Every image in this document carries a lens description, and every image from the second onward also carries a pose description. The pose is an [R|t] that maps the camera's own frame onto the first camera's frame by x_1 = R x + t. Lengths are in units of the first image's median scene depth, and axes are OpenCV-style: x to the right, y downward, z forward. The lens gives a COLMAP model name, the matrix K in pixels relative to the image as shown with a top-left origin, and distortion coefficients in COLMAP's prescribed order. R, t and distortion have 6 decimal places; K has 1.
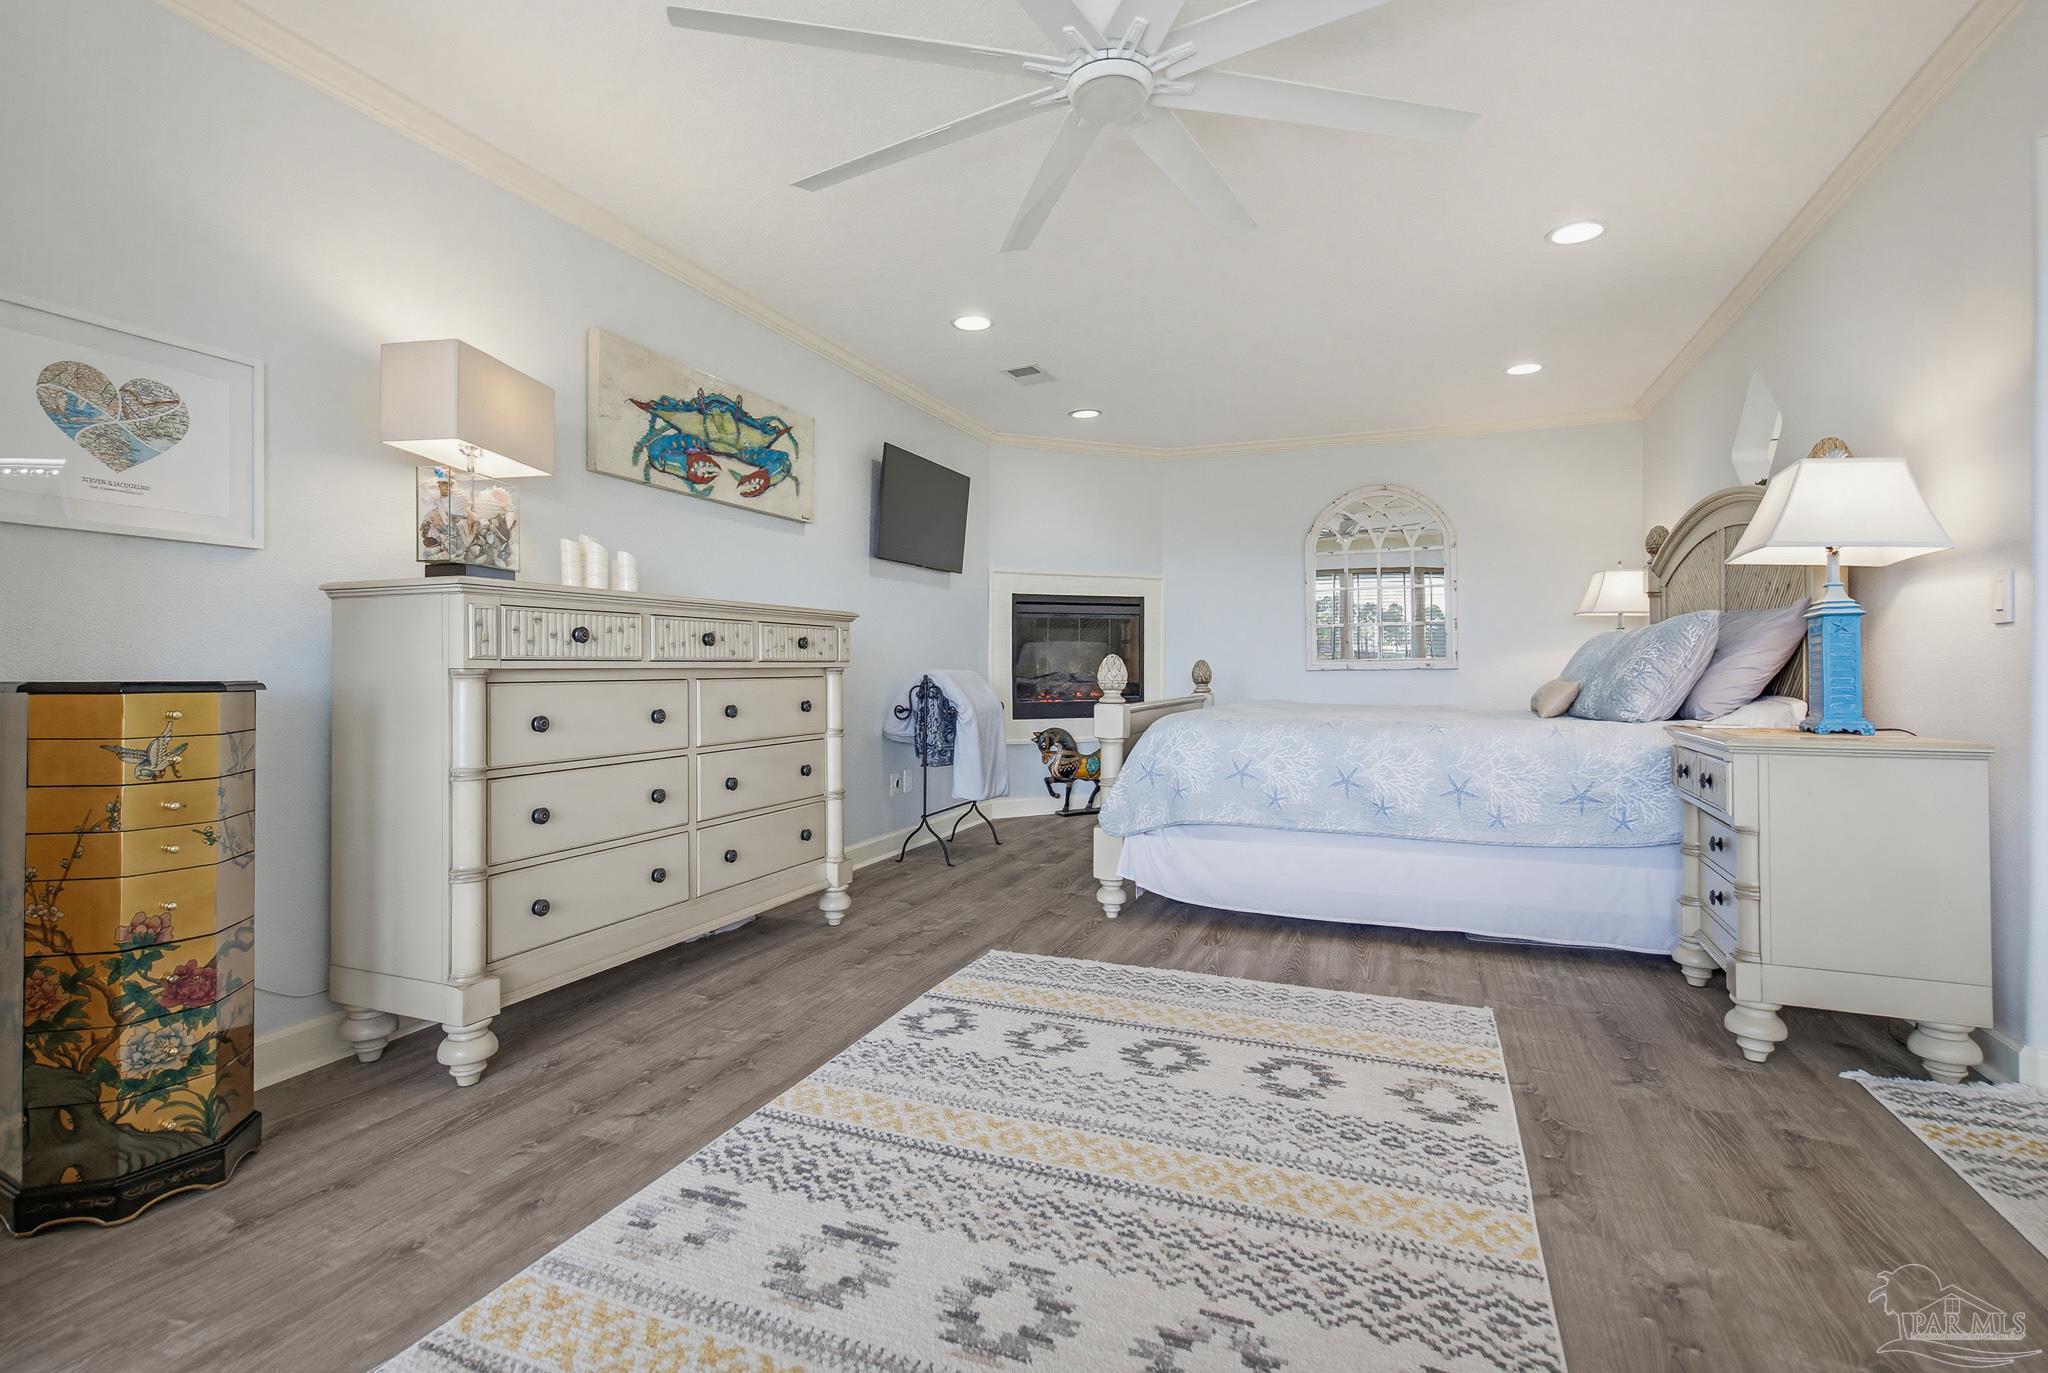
lens RADIAL K [[976.4, 0, 1021.2], [0, 976.4, 659.7], [0, 0, 1]] dist [0.019700, -0.010487]
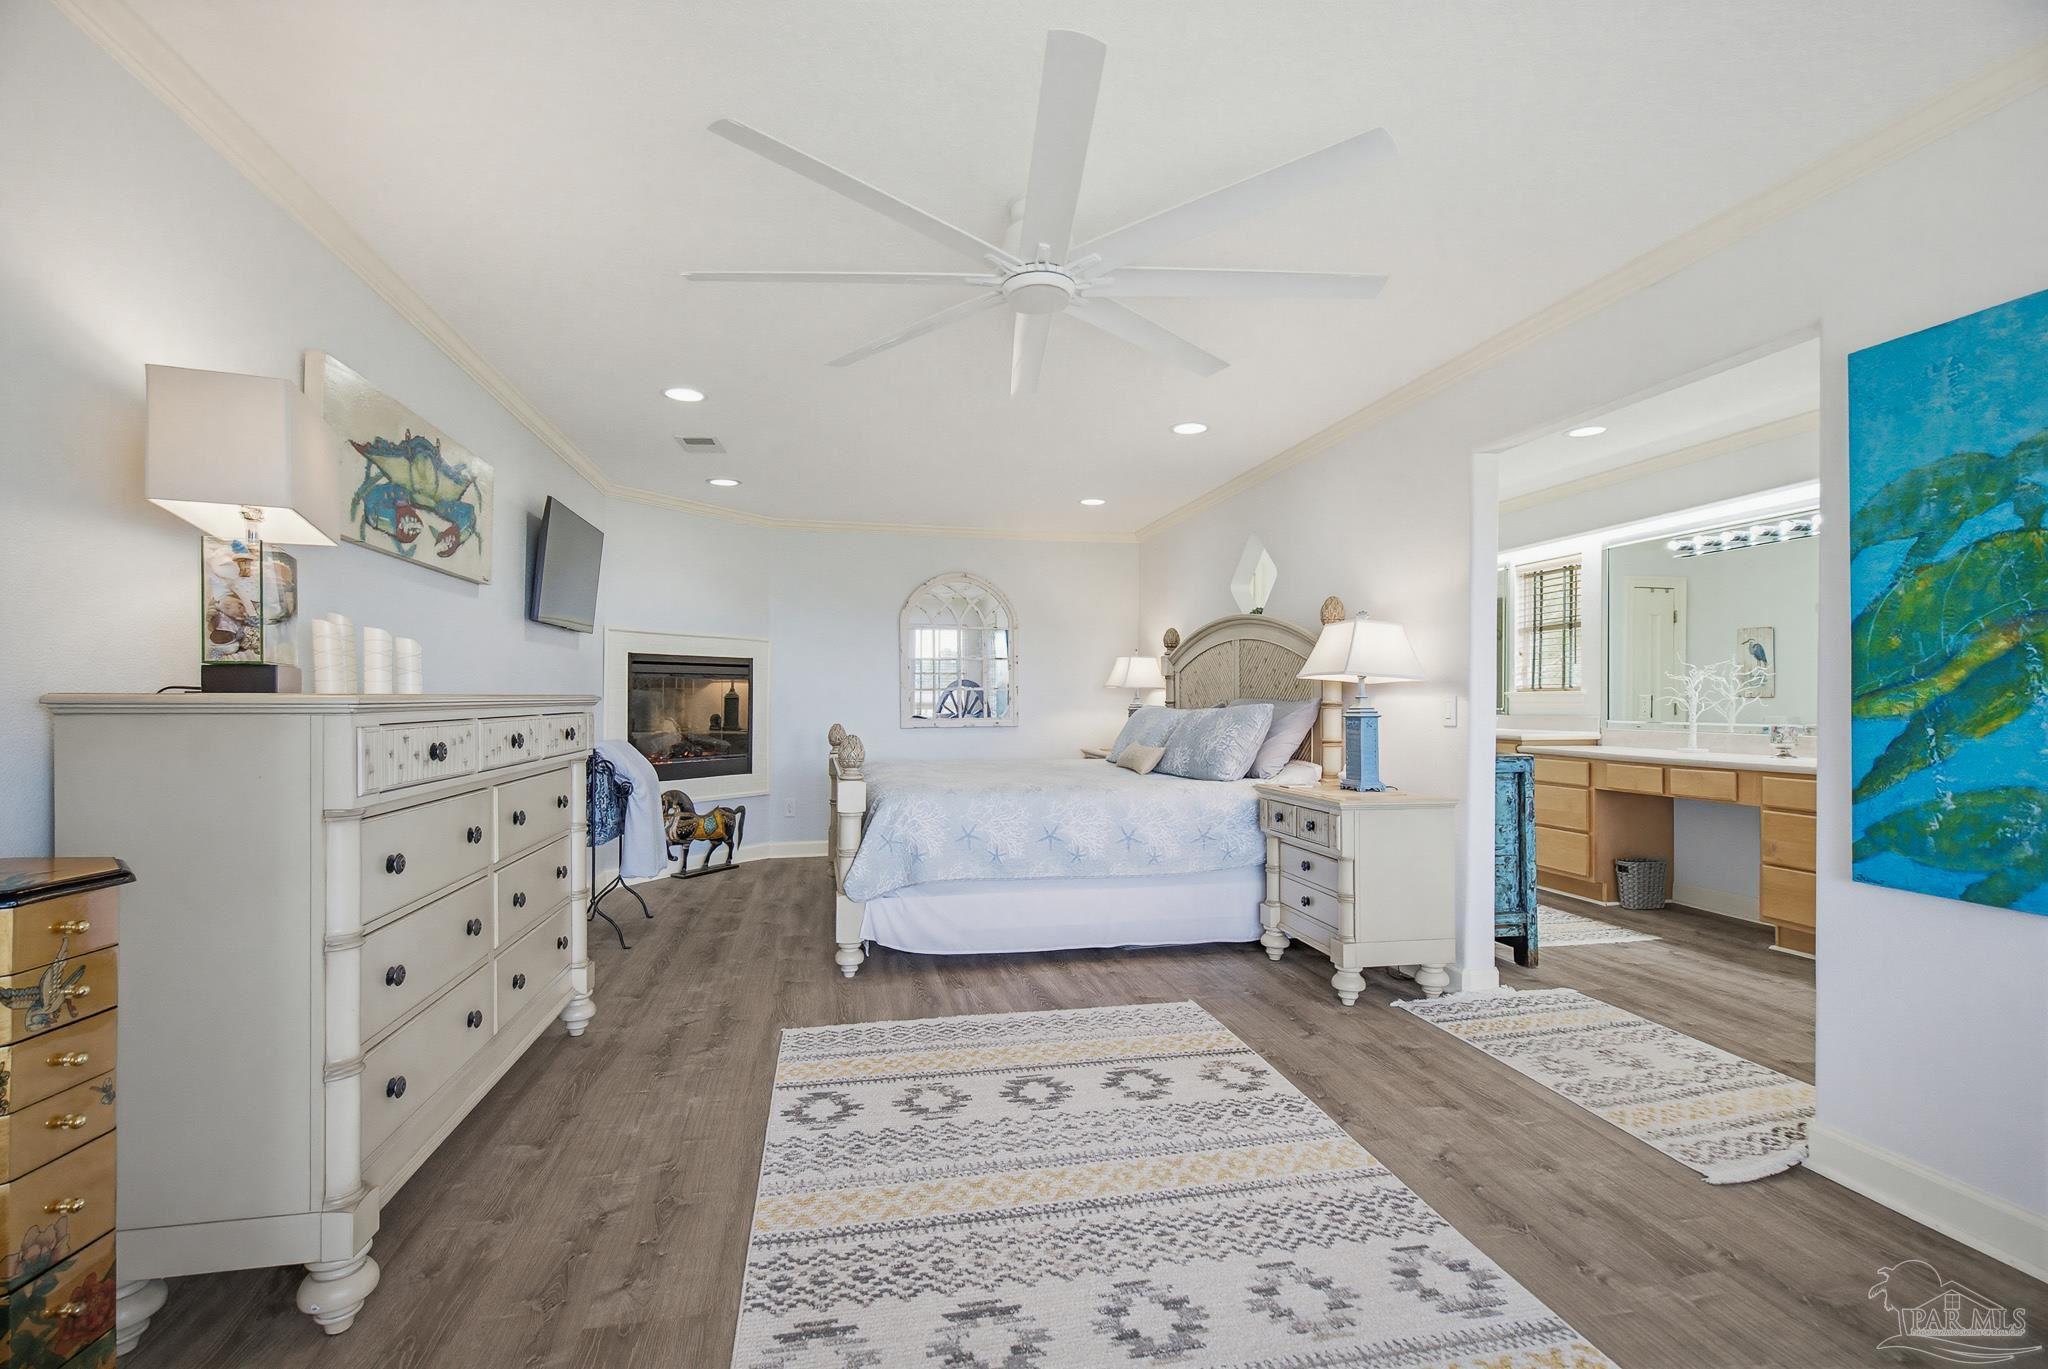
lens RADIAL K [[918.8, 0, 1026.8], [0, 918.8, 693.1], [0, 0, 1]] dist [0.004933, -0.001000]
pose [[0.831066, 0.007645, 0.556121, -0.454501], [-0.009185, 0.999958, -0.000020, -0.077576], [-0.556098, -0.005092, 0.831101, 0.063028]]
